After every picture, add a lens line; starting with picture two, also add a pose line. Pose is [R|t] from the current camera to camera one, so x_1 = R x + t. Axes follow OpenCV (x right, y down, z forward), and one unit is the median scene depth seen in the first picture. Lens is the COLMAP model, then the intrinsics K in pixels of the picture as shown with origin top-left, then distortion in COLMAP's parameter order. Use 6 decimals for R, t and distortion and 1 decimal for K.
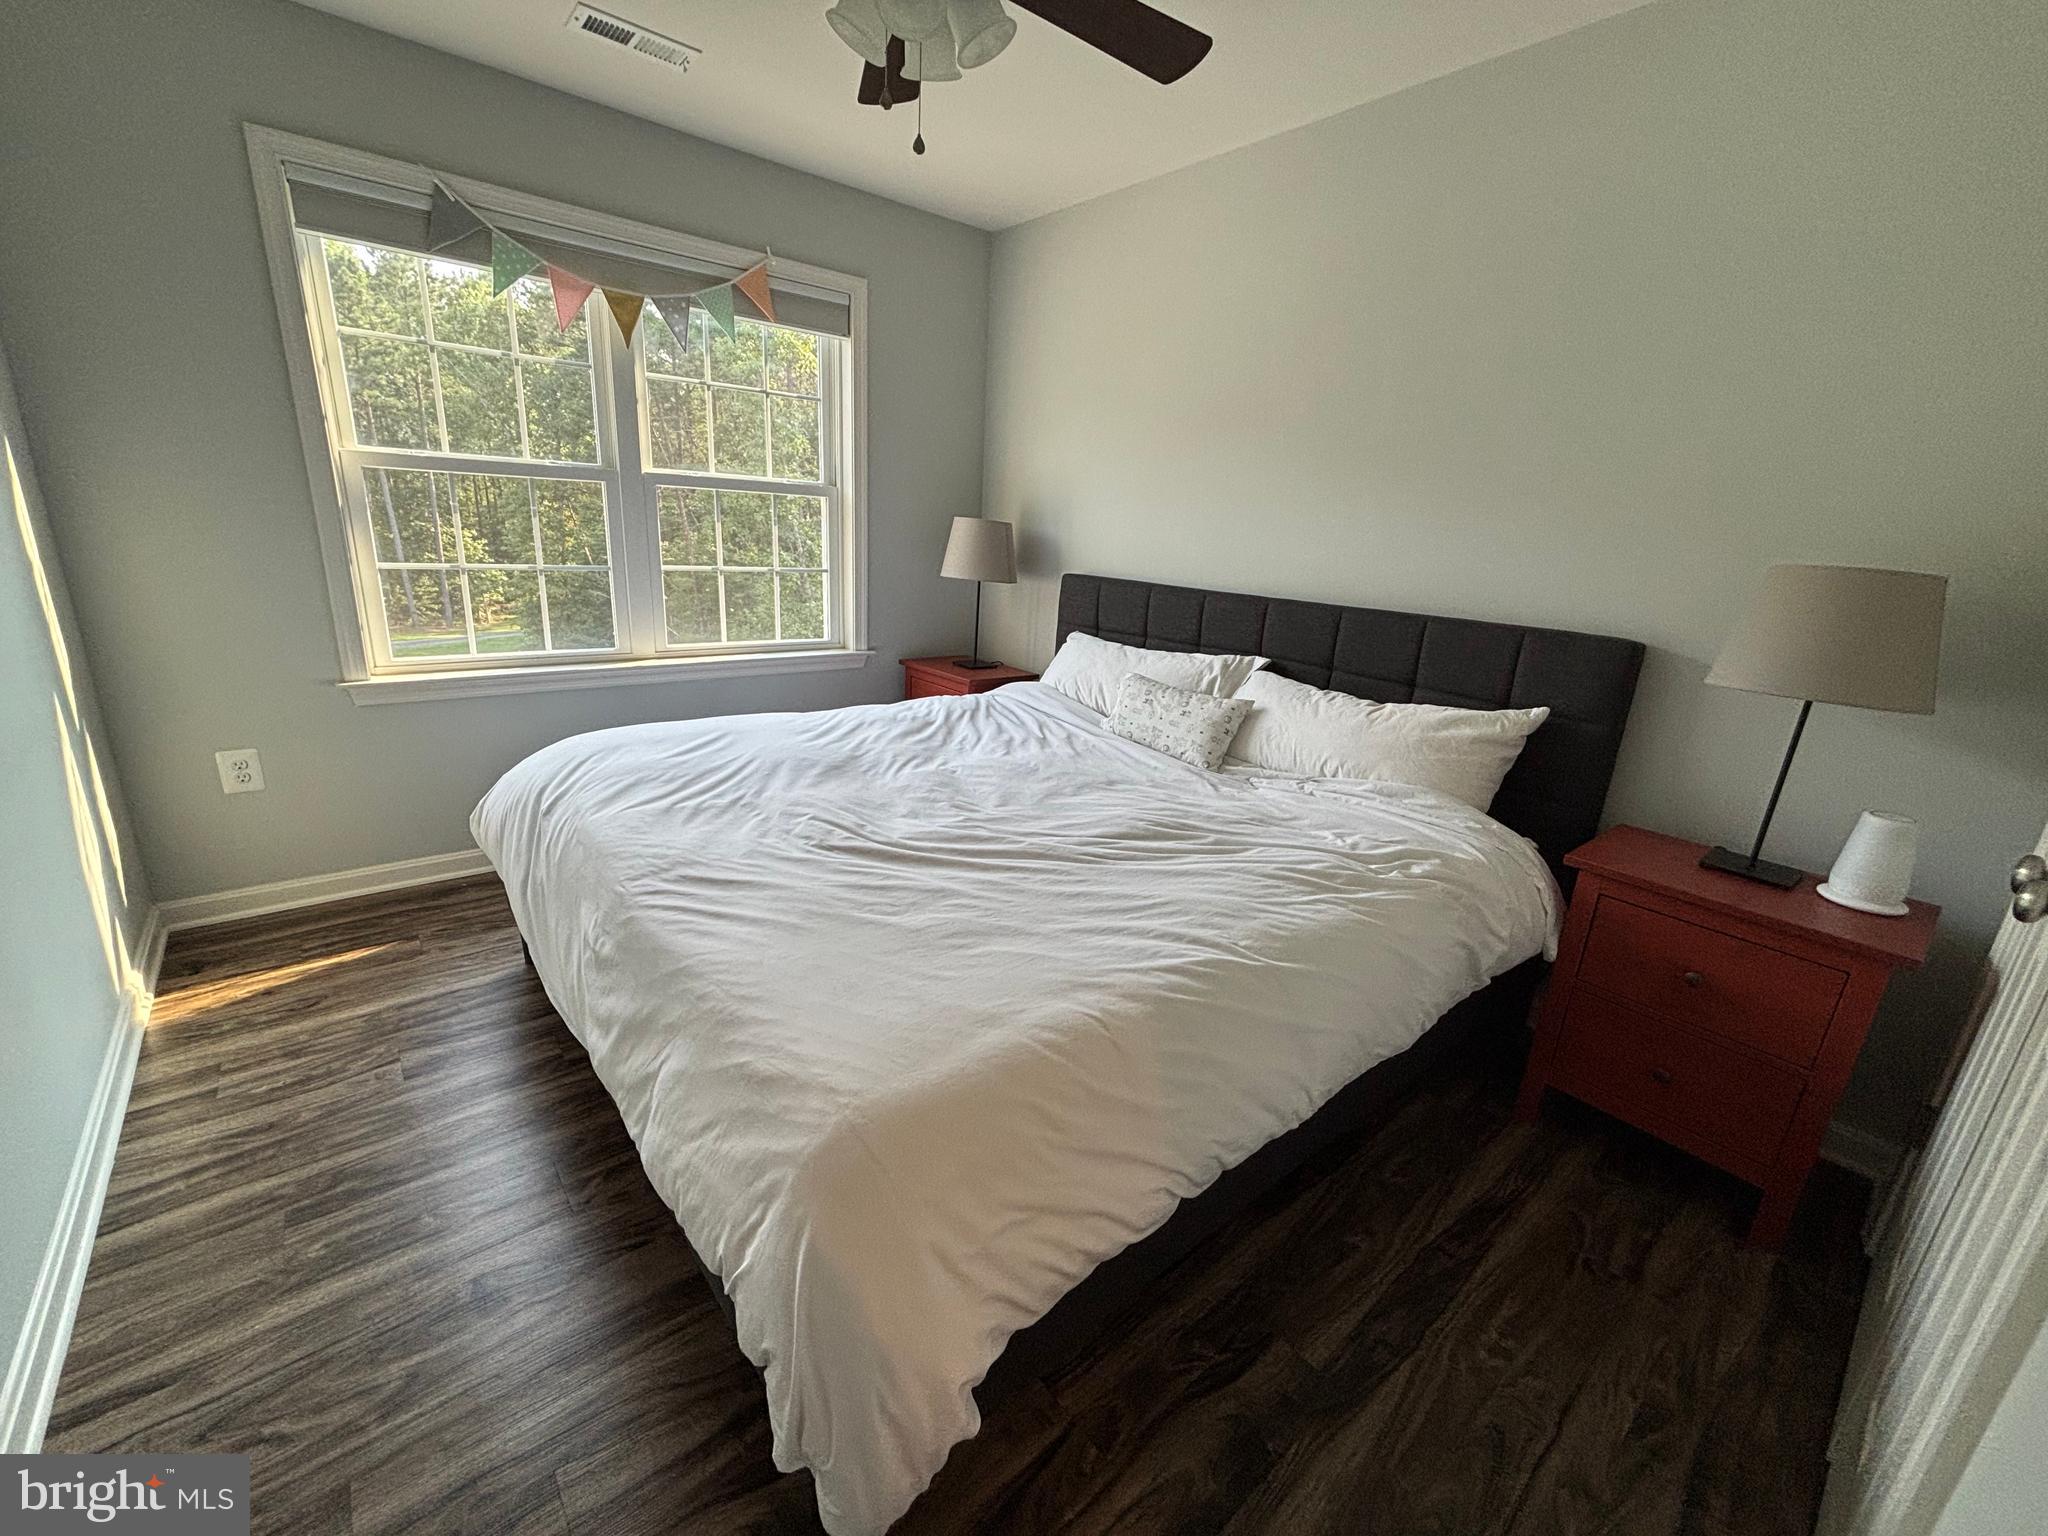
lens RADIAL K [[828.0, 0, 1010.9], [0, 828.0, 776.5], [0, 0, 1]] dist [-0.000530, 0.000491]
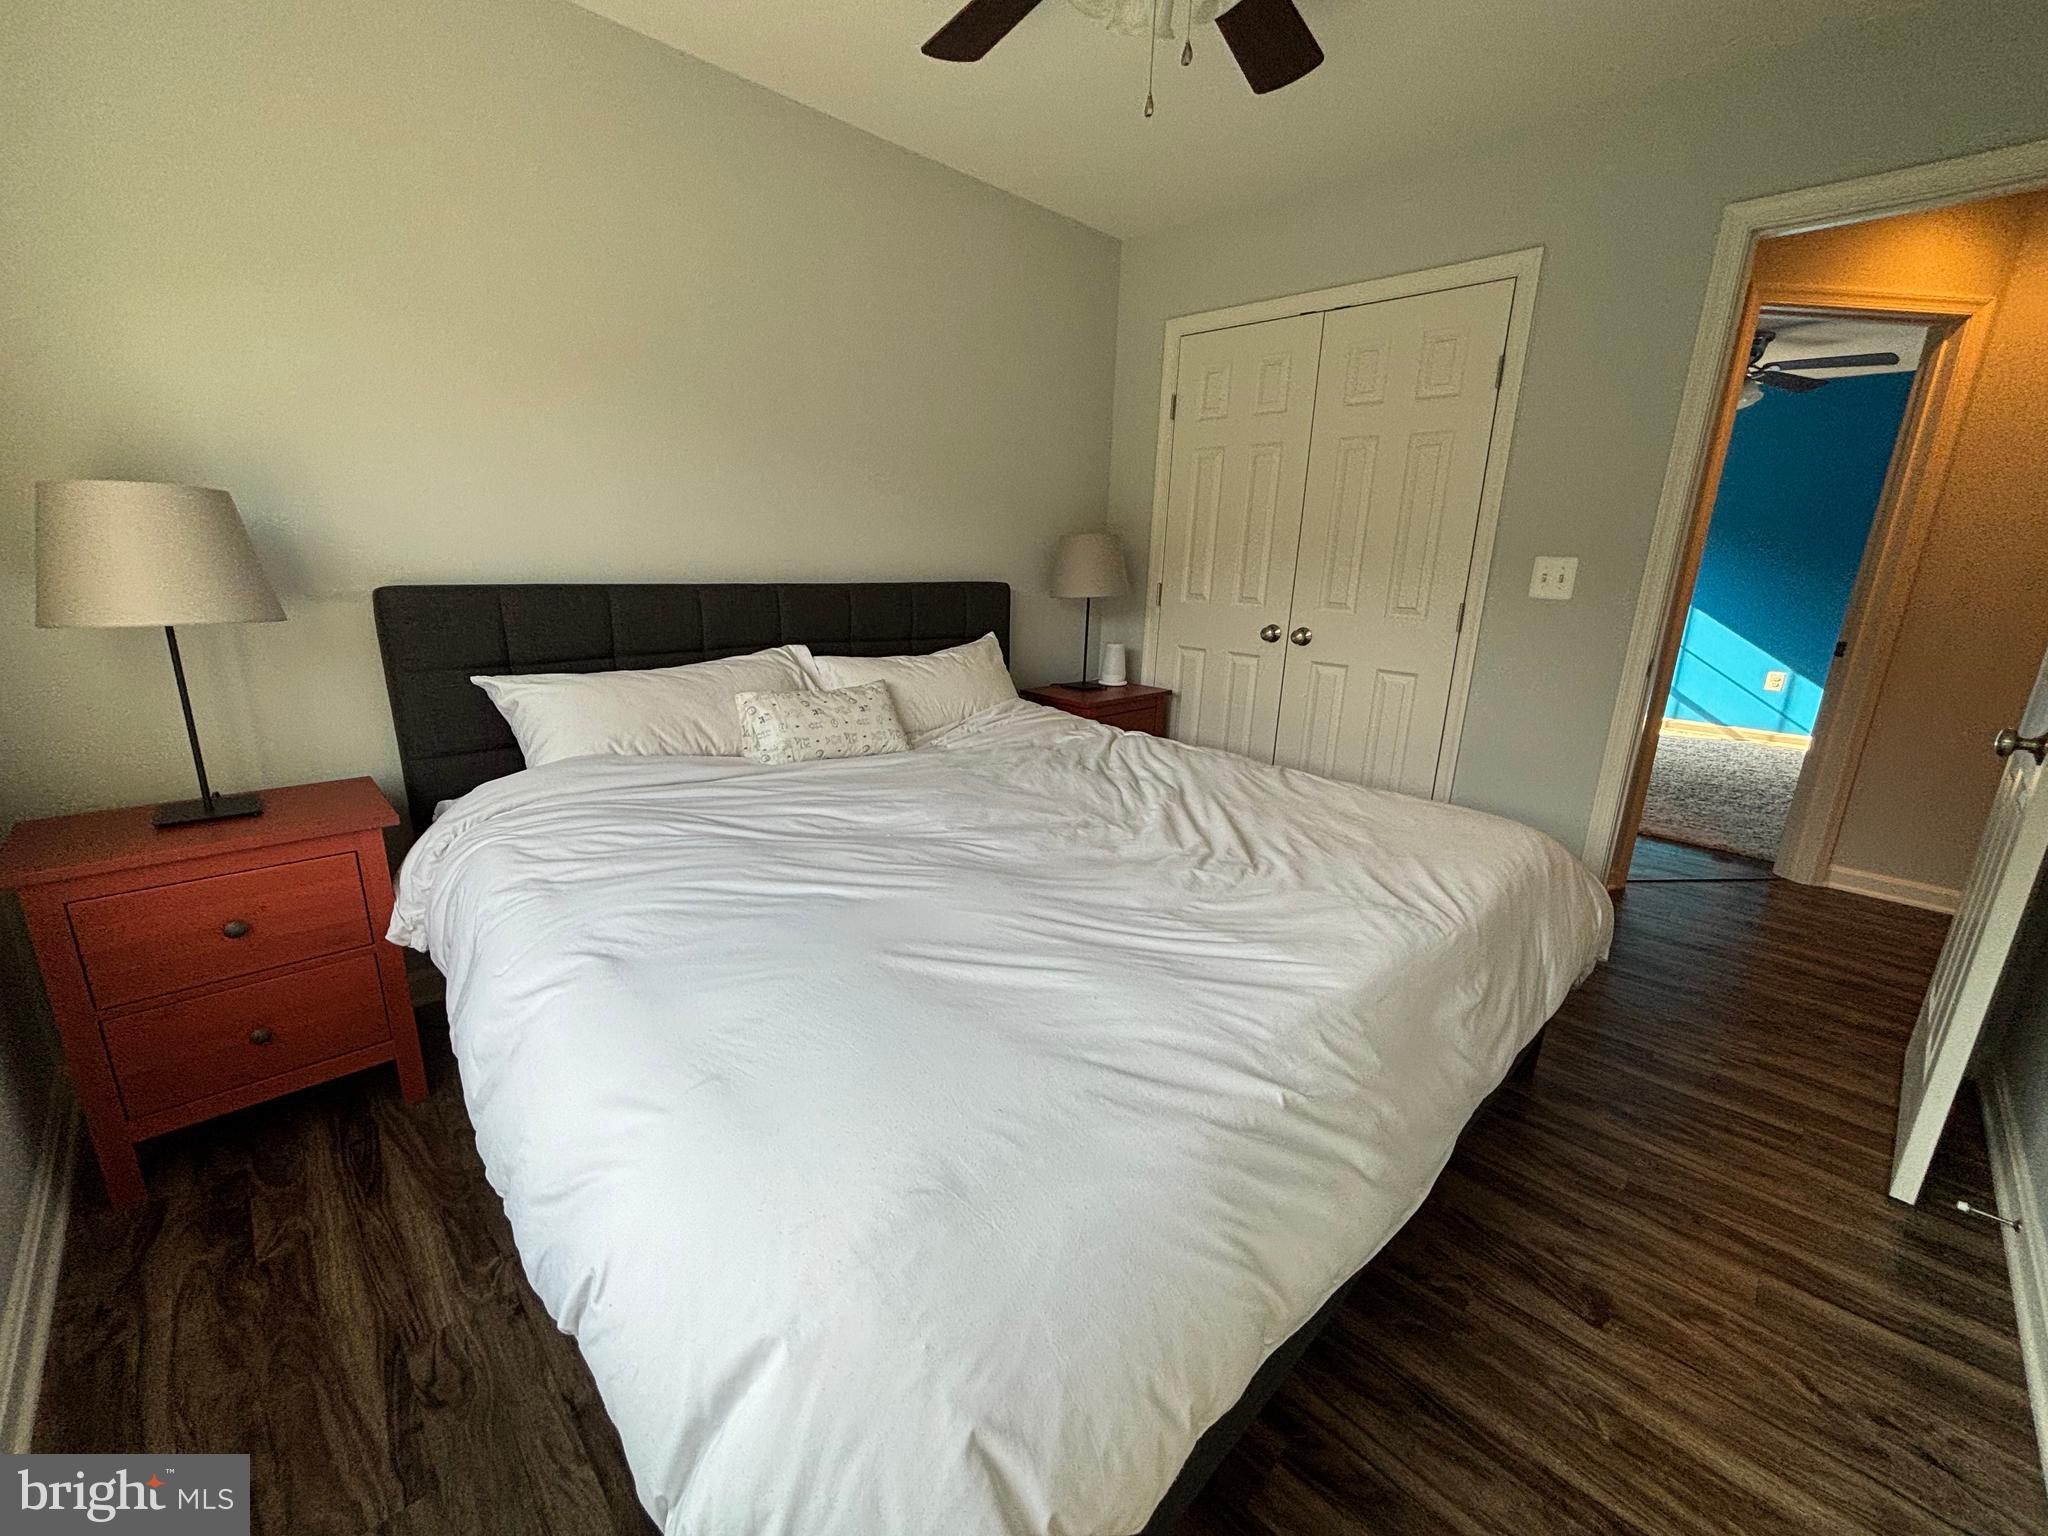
lens RADIAL K [[828.0, 0, 1015.3], [0, 828.0, 757.5], [0, 0, 1]] dist [-0.000530, 0.000491]
pose [[-0.080719, -0.313855, 0.946034, -0.853663], [0.242920, 0.914317, 0.324060, -0.335723], [-0.966682, 0.255968, 0.002439, 0.933709]]
